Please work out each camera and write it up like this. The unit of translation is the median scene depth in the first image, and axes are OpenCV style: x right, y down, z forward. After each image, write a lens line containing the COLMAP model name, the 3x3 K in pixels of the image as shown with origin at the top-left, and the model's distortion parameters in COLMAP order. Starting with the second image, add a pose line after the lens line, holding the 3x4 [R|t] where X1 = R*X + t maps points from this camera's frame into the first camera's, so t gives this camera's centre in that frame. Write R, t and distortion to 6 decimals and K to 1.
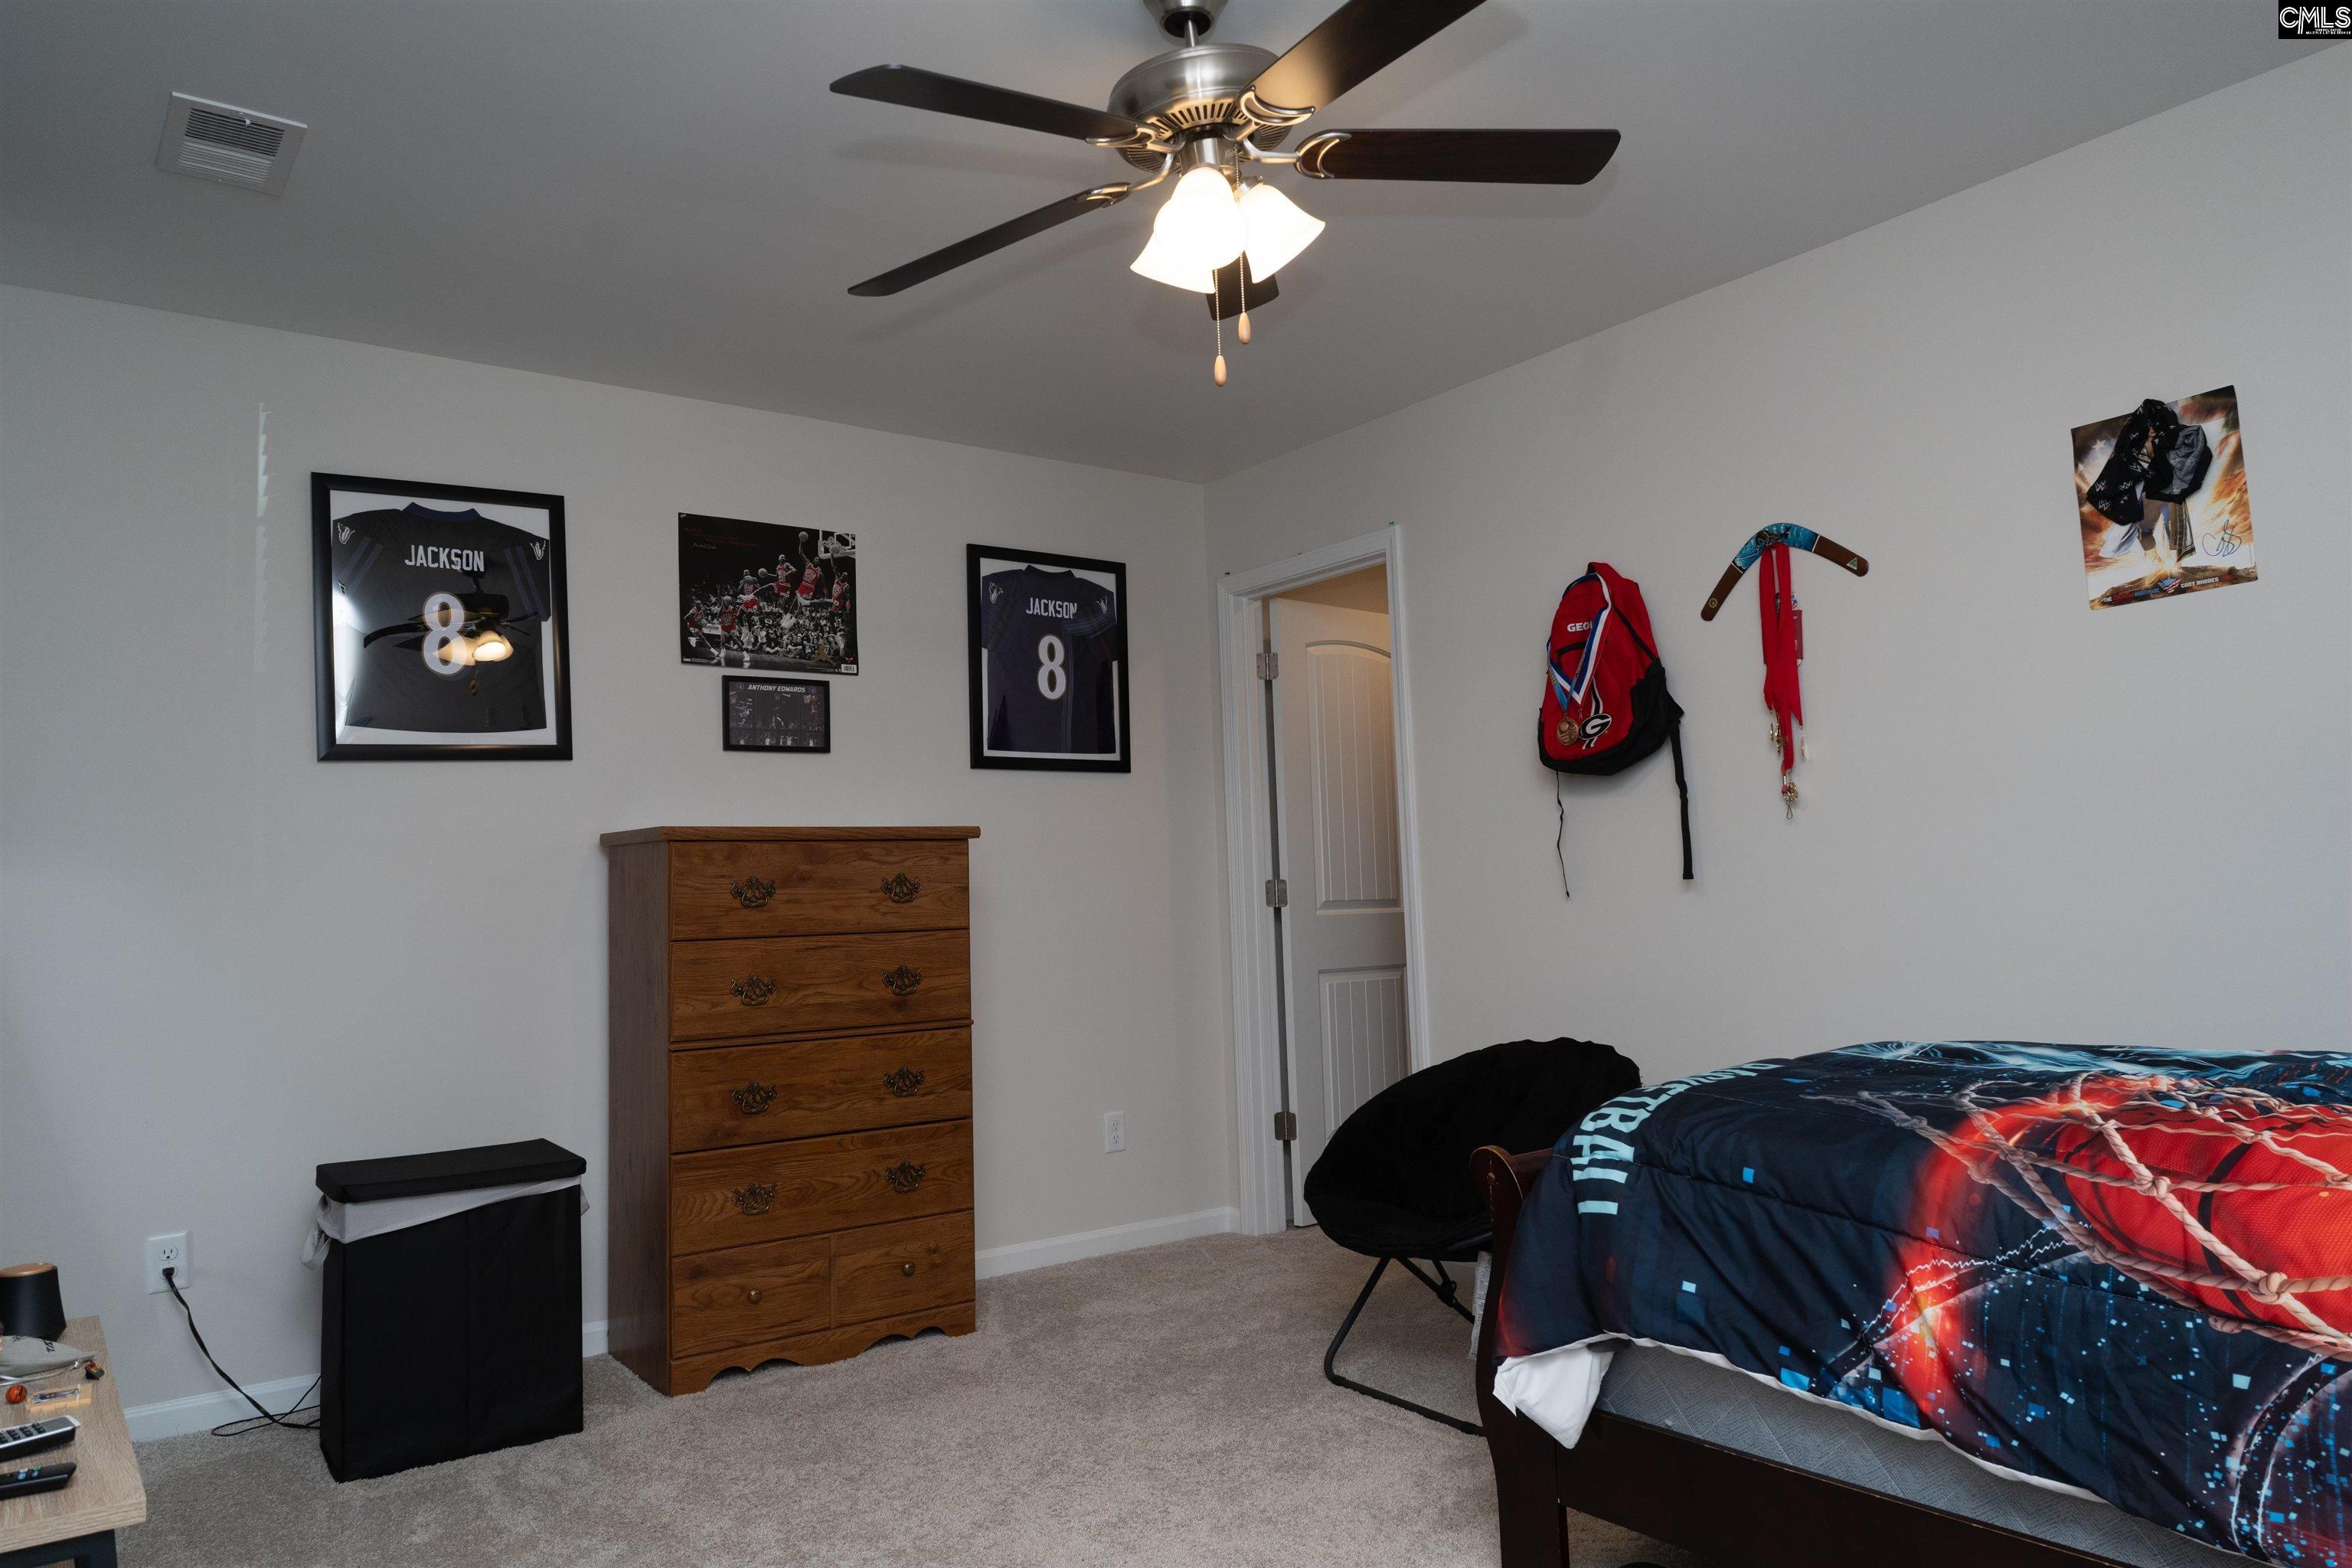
lens RADIAL K [[1554.3, 0, 1172.8], [0, 1554.3, 773.5], [0, 0, 1]] dist [-0.006077, -0.000850]
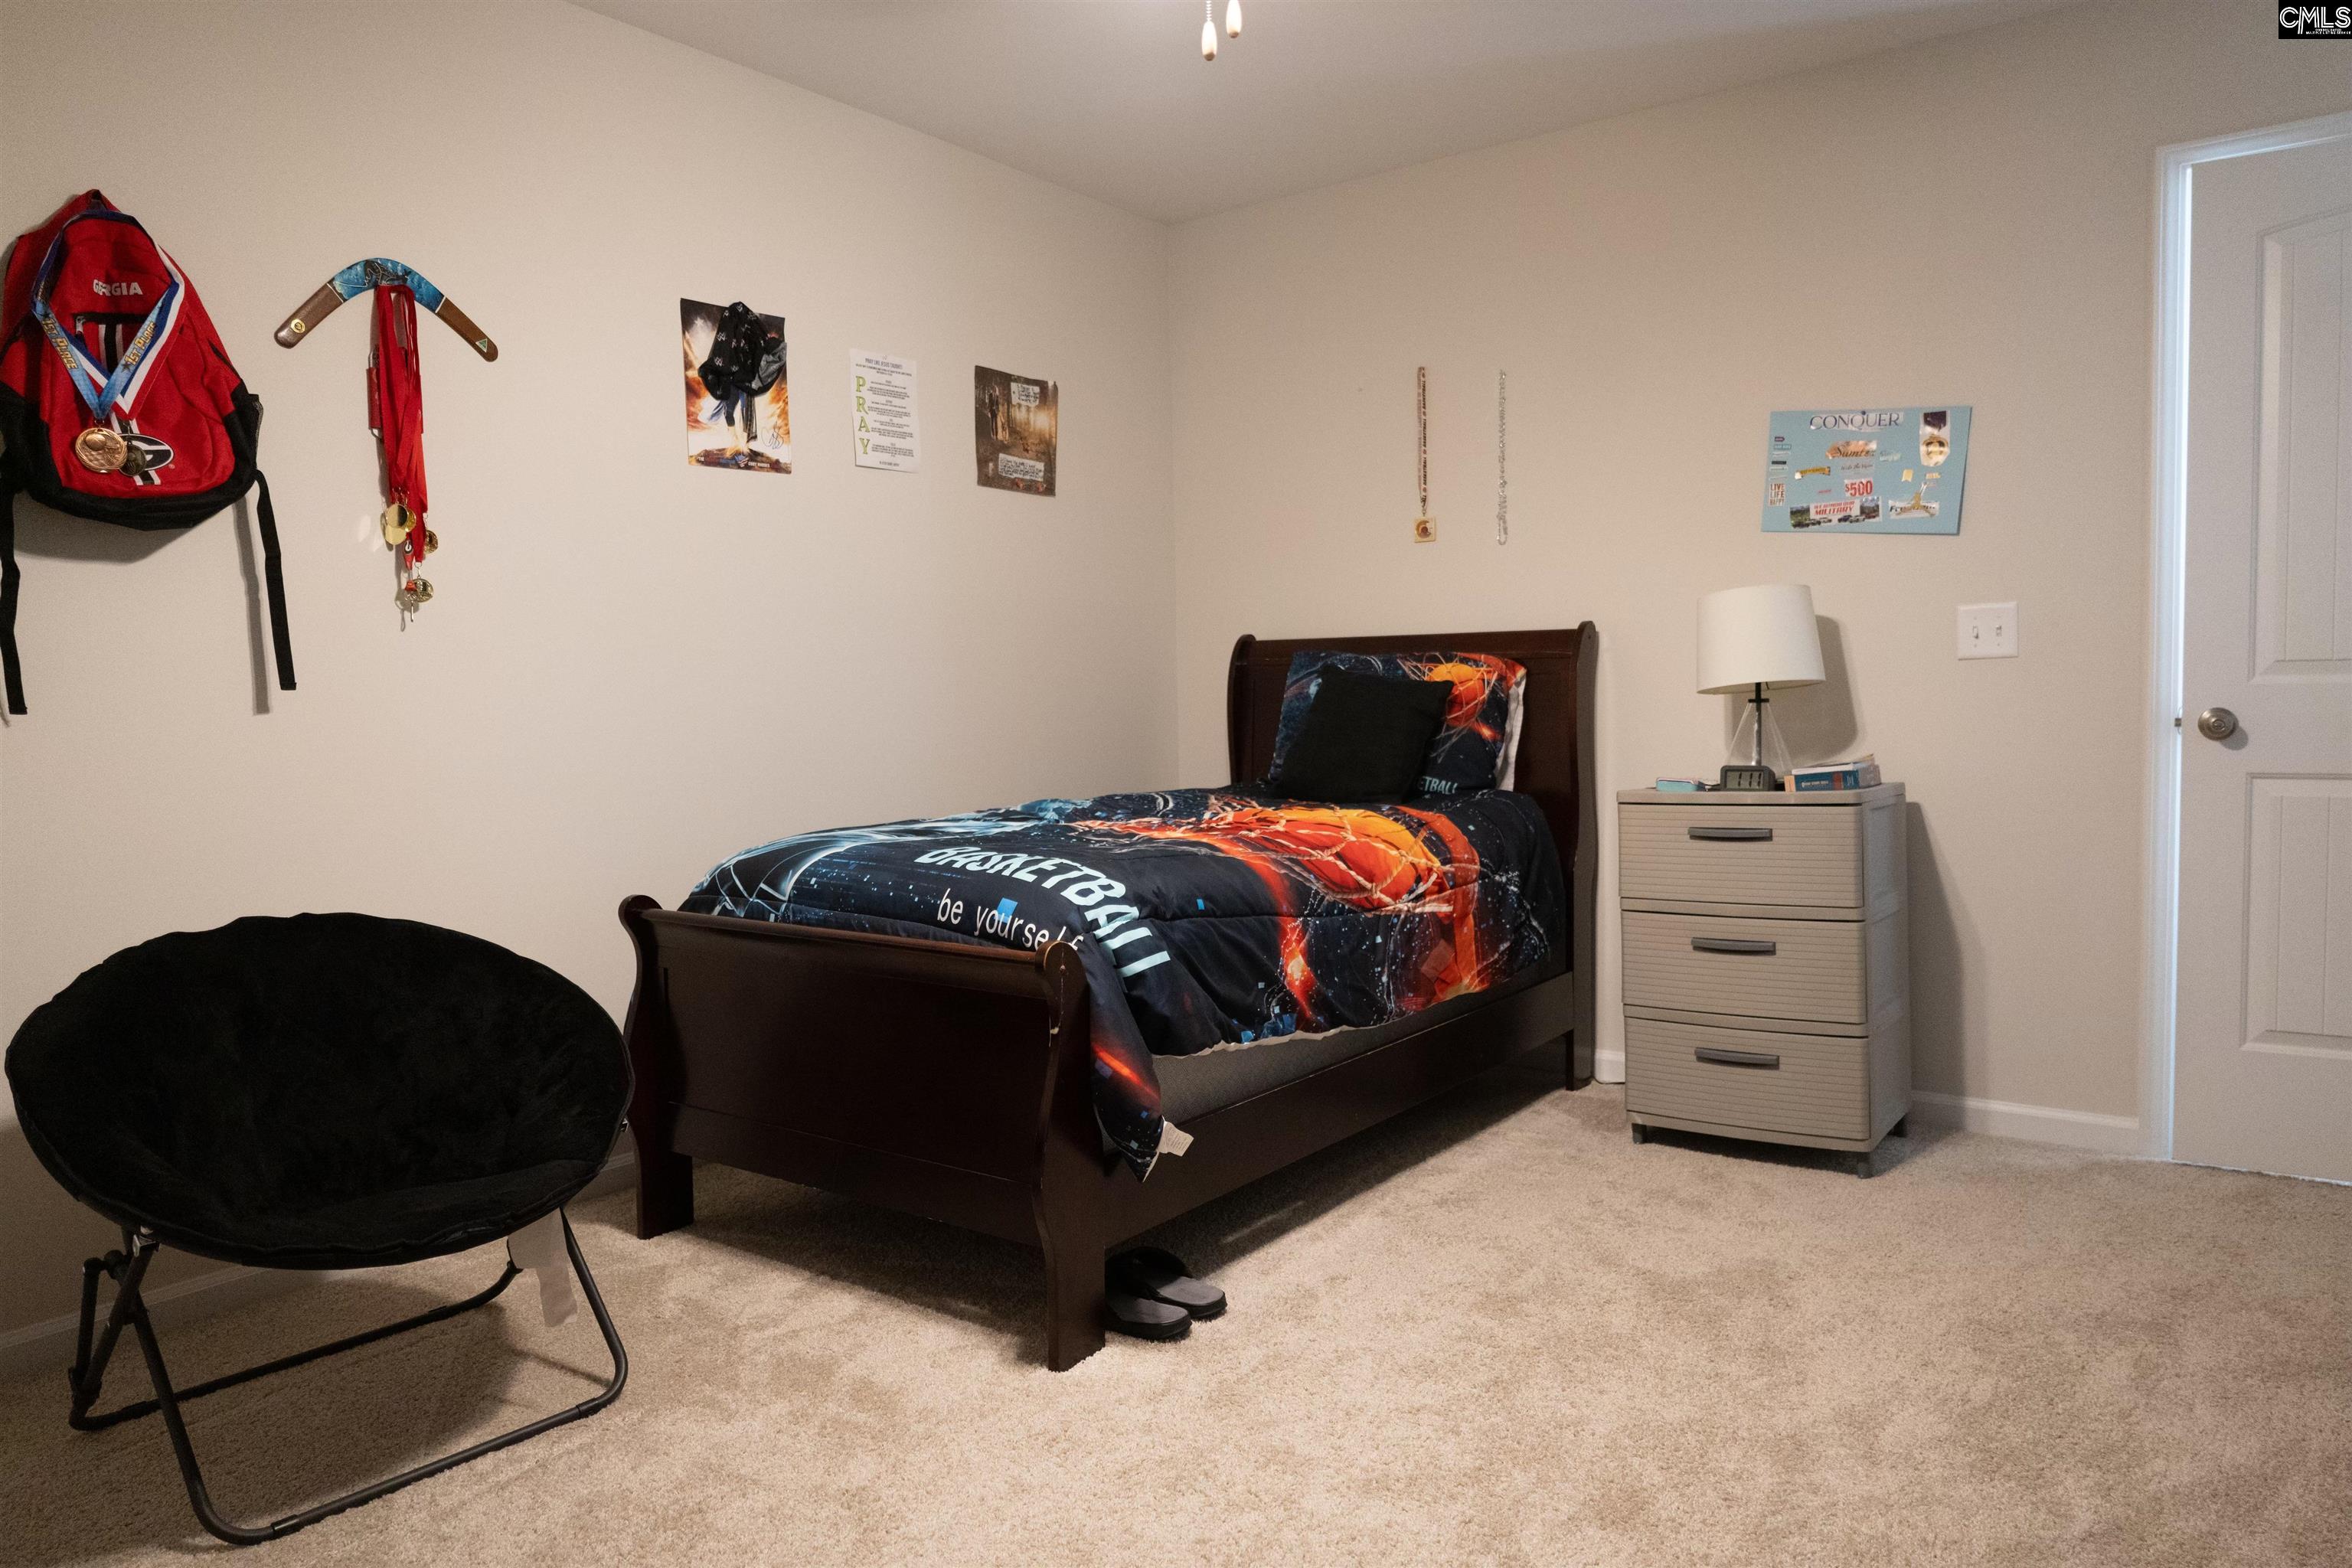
lens RADIAL K [[1554.3, 0, 1172.8], [0, 1554.3, 773.5], [0, 0, 1]] dist [-0.006077, -0.000850]
pose [[-0.280692, -0.009599, 0.959750, -0.621393], [-0.049088, 0.998785, -0.004367, 0.112117], [-0.958542, -0.048338, -0.280822, 0.997017]]
